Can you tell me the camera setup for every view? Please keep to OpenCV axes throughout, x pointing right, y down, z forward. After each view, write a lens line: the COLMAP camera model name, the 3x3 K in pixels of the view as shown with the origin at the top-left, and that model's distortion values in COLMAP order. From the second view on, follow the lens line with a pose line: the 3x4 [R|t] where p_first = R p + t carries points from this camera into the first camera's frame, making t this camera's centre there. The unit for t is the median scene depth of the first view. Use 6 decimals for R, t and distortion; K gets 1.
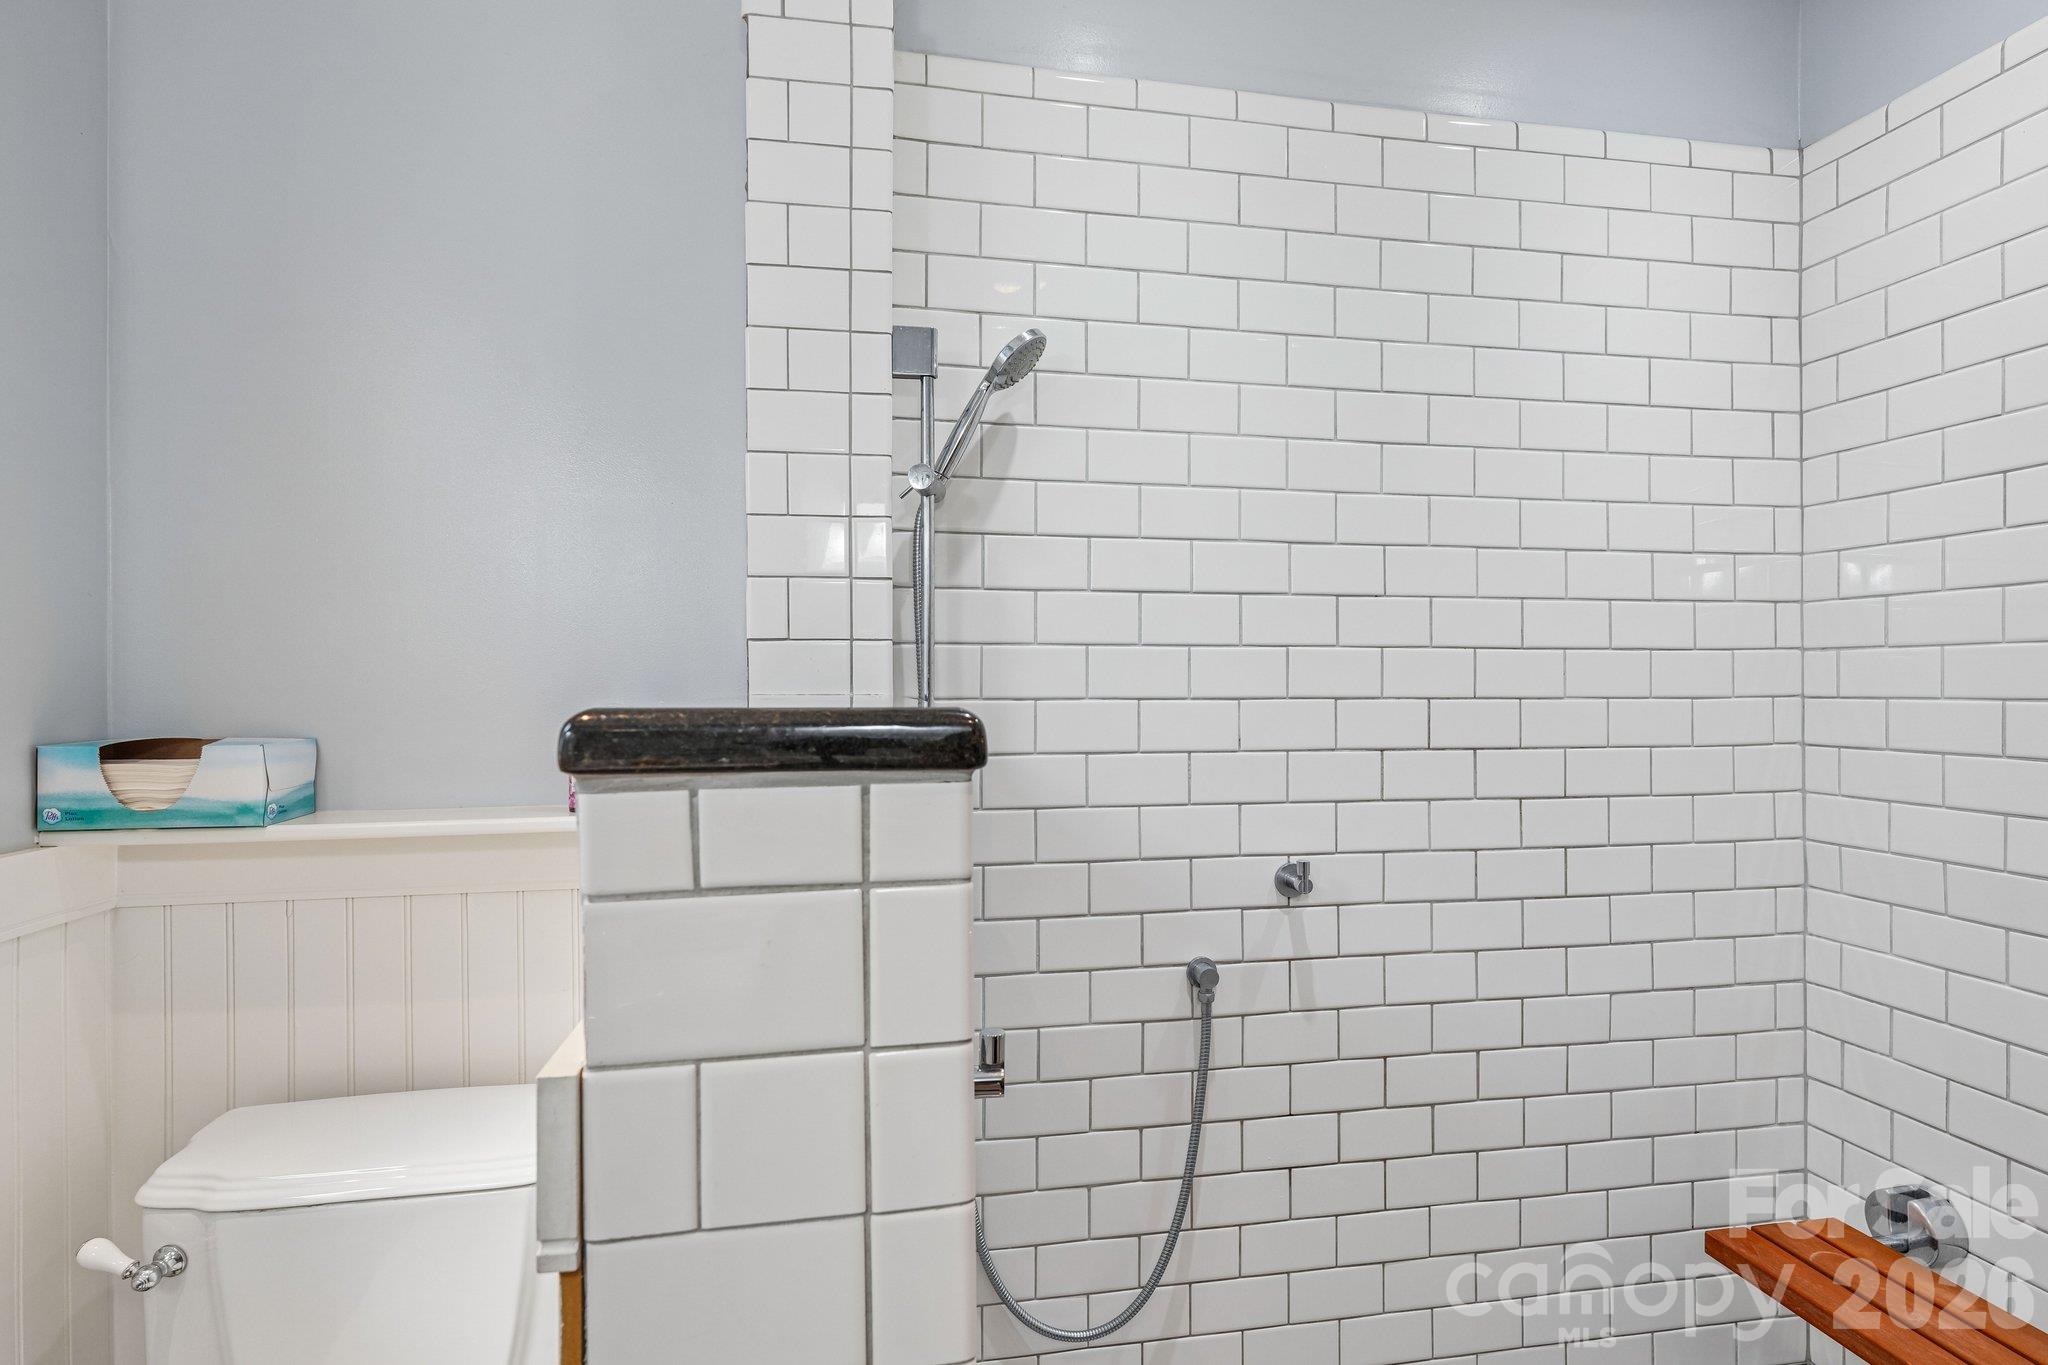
lens RADIAL K [[1006.7, 0, 1025.1], [0, 1006.7, 687.9], [0, 0, 1]] dist [0.003025, -0.001447]
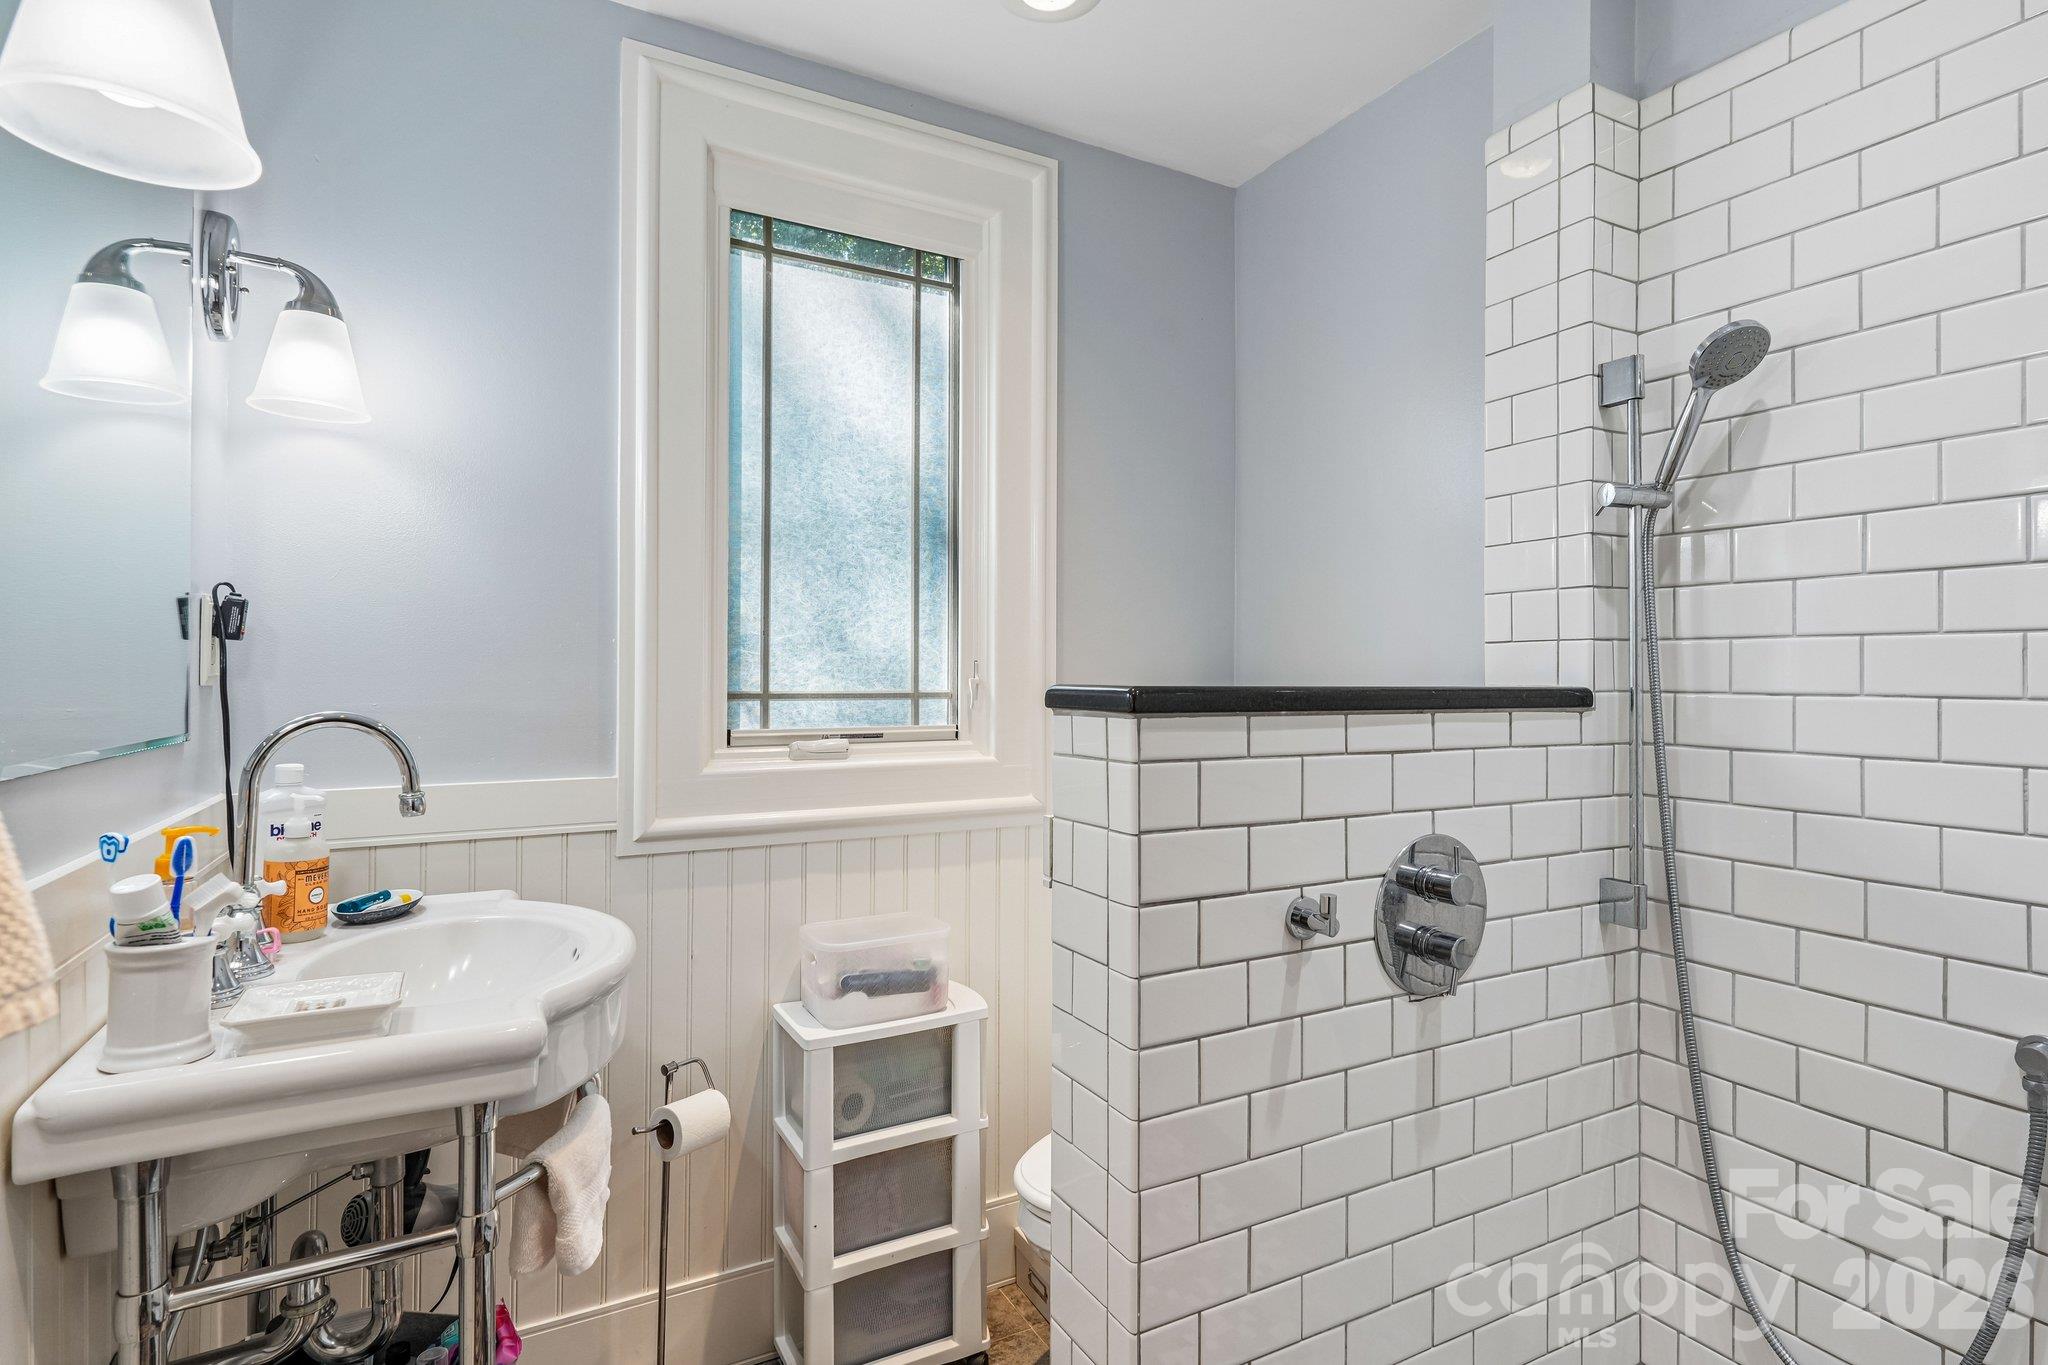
lens RADIAL K [[1006.7, 0, 1018.9], [0, 1006.7, 664.2], [0, 0, 1]] dist [0.003025, -0.001447]
pose [[0.308393, -0.003838, -0.951251, 0.761920], [-0.007701, 0.999949, -0.006531, -0.005987], [0.951228, 0.009340, 0.308348, 0.020841]]
